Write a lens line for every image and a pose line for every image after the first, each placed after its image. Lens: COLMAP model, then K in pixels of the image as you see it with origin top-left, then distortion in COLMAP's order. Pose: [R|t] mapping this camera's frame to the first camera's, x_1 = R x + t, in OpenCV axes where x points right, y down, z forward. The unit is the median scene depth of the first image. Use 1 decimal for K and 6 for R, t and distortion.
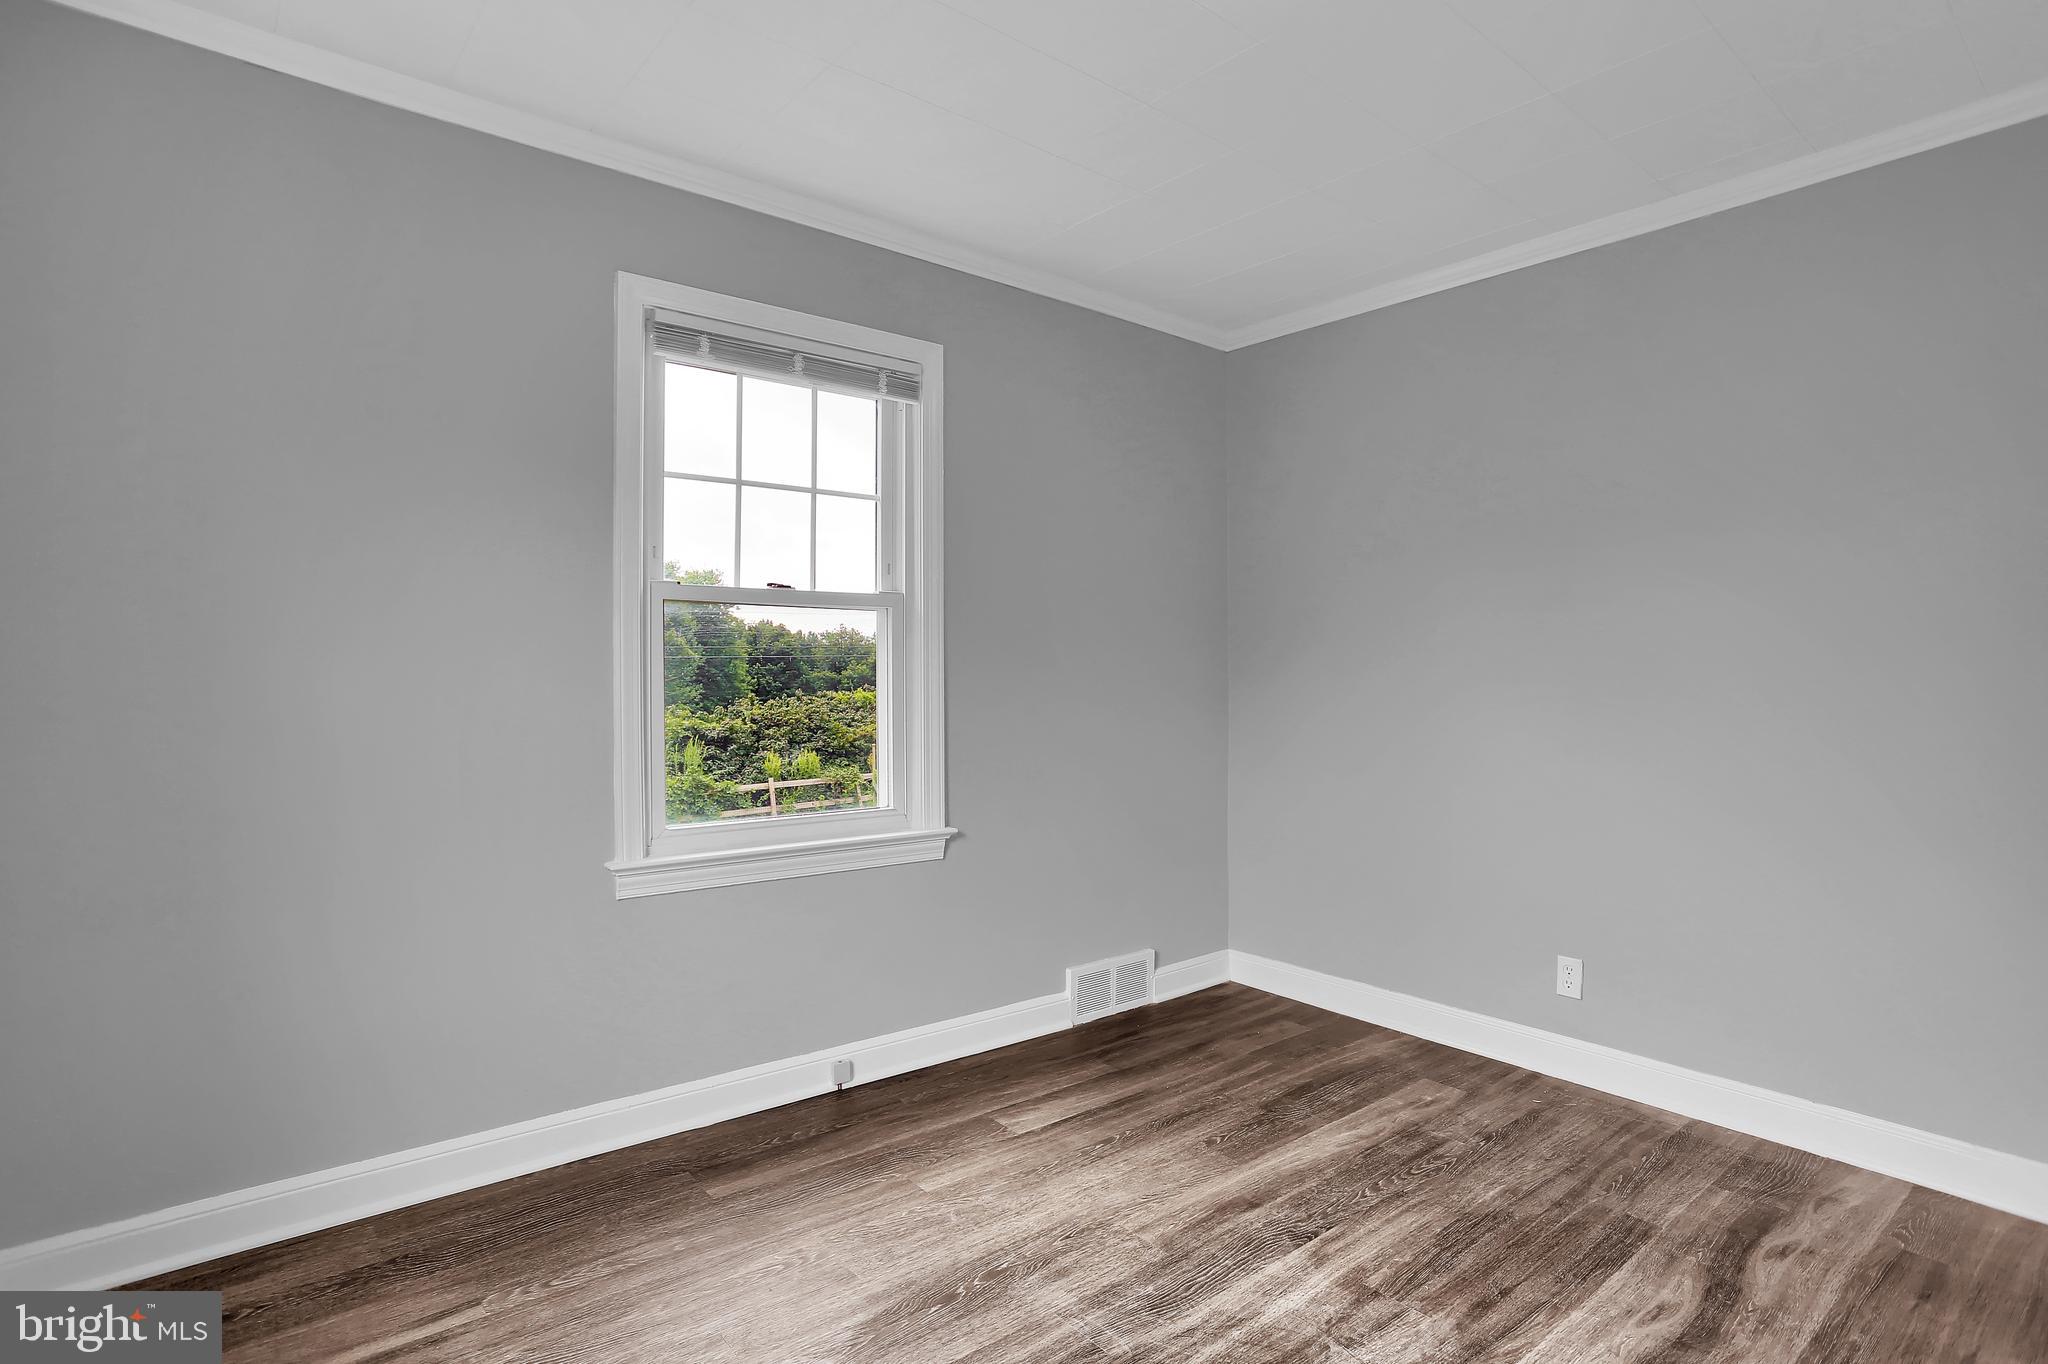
lens RADIAL K [[1021.3, 0, 1029.1], [0, 1021.3, 677.3], [0, 0, 1]] dist [-0.064757, 0.025741]
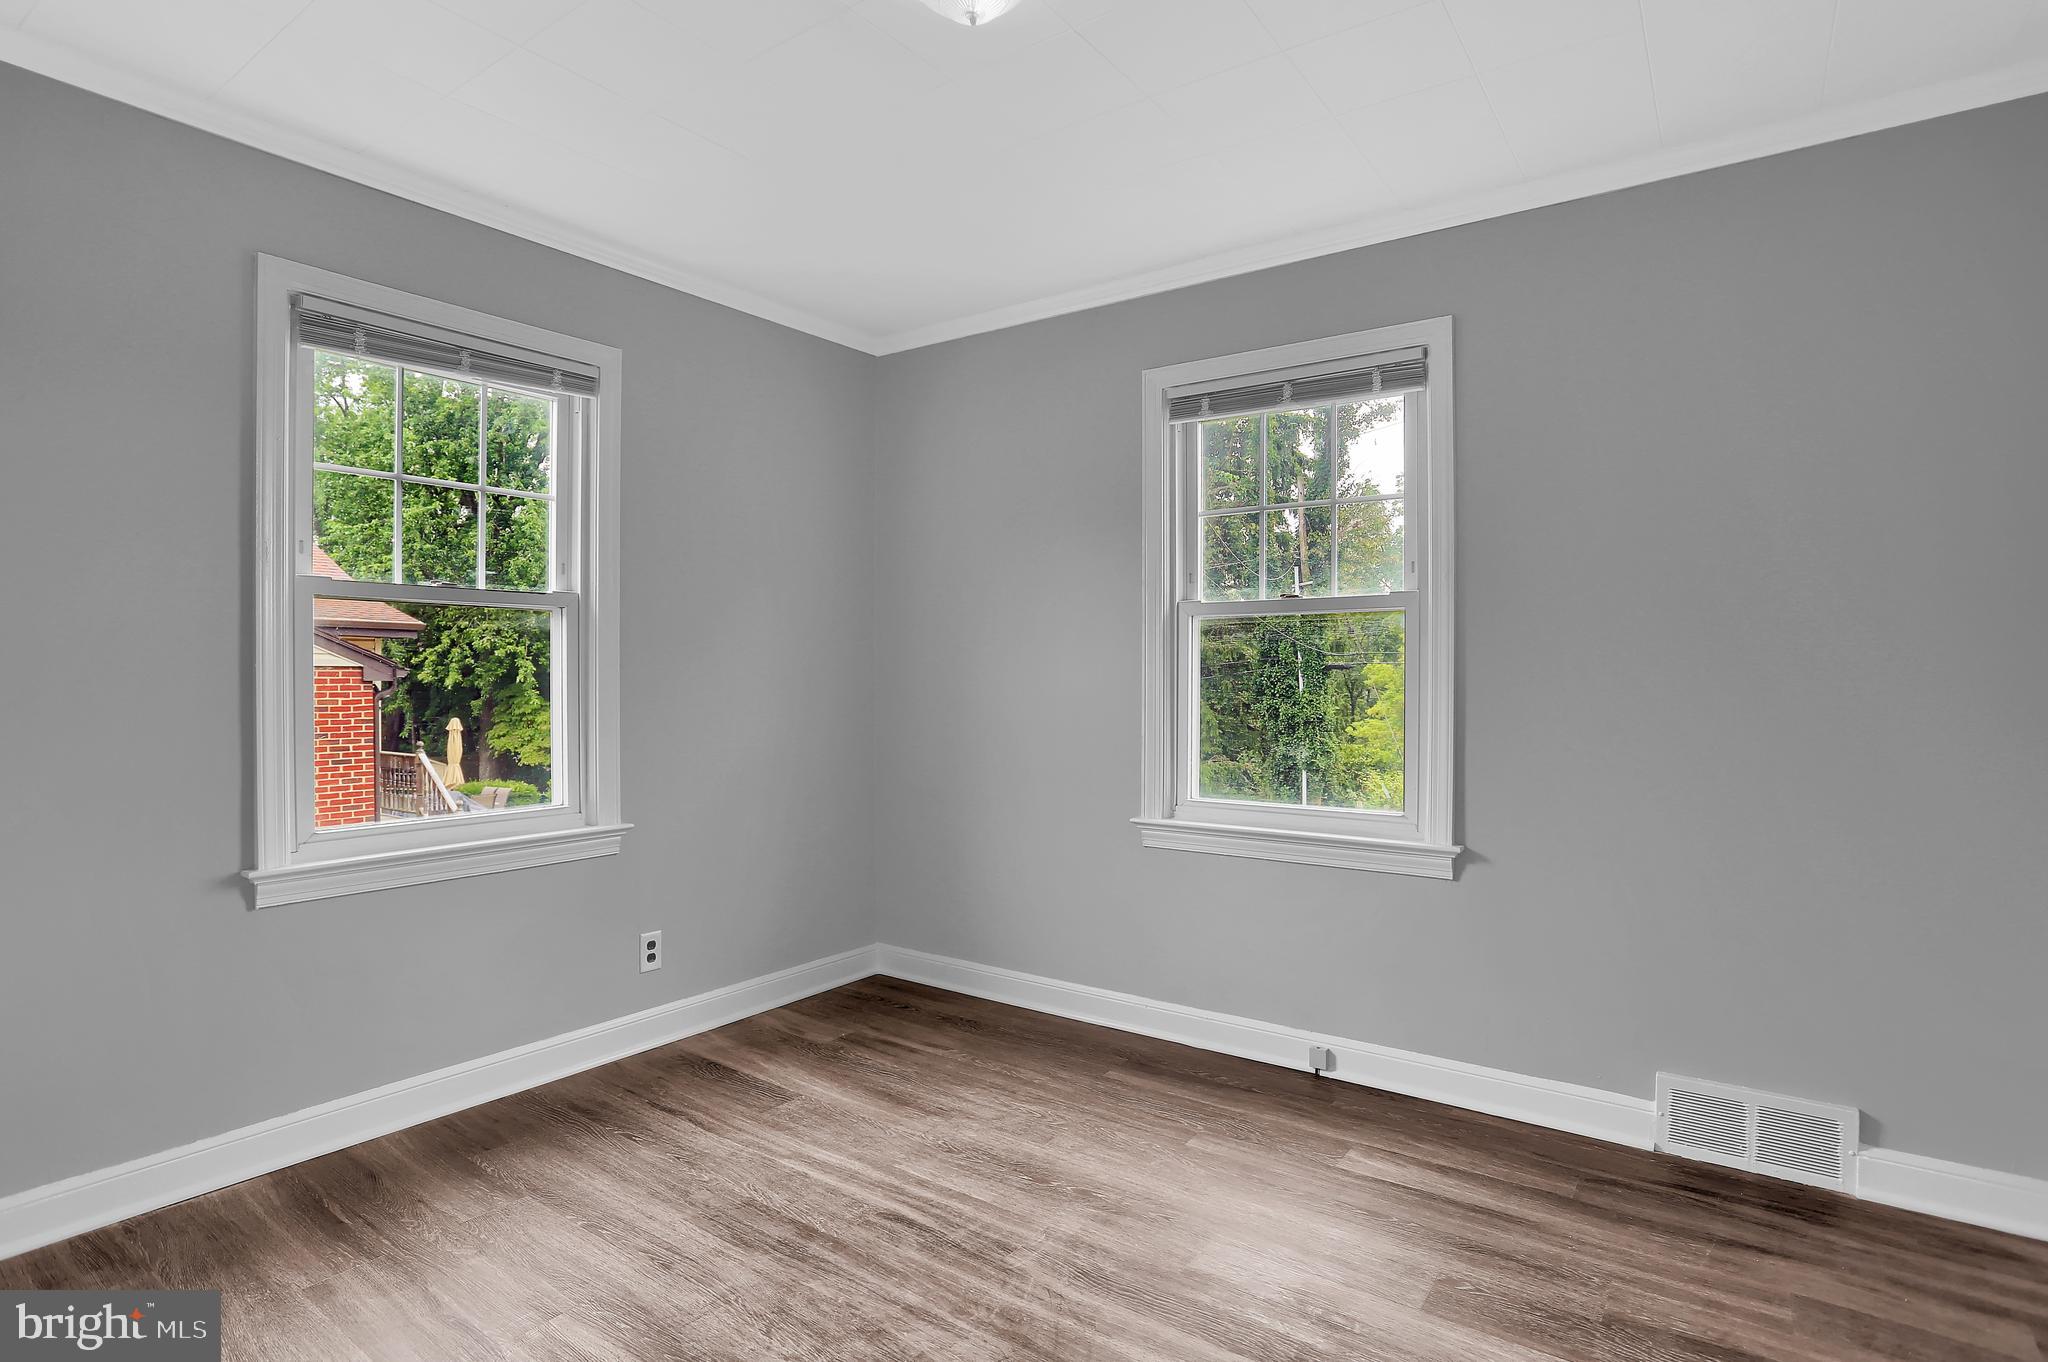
lens RADIAL K [[1052.1, 0, 1026.1], [0, 1052.1, 682.9], [0, 0, 1]] dist [-0.022738, 0.001560]
pose [[0.258036, 0.007976, -0.966102, 0.881610], [0.003855, 0.999949, 0.009285, -0.008003], [0.966128, -0.006120, 0.257992, 0.489212]]
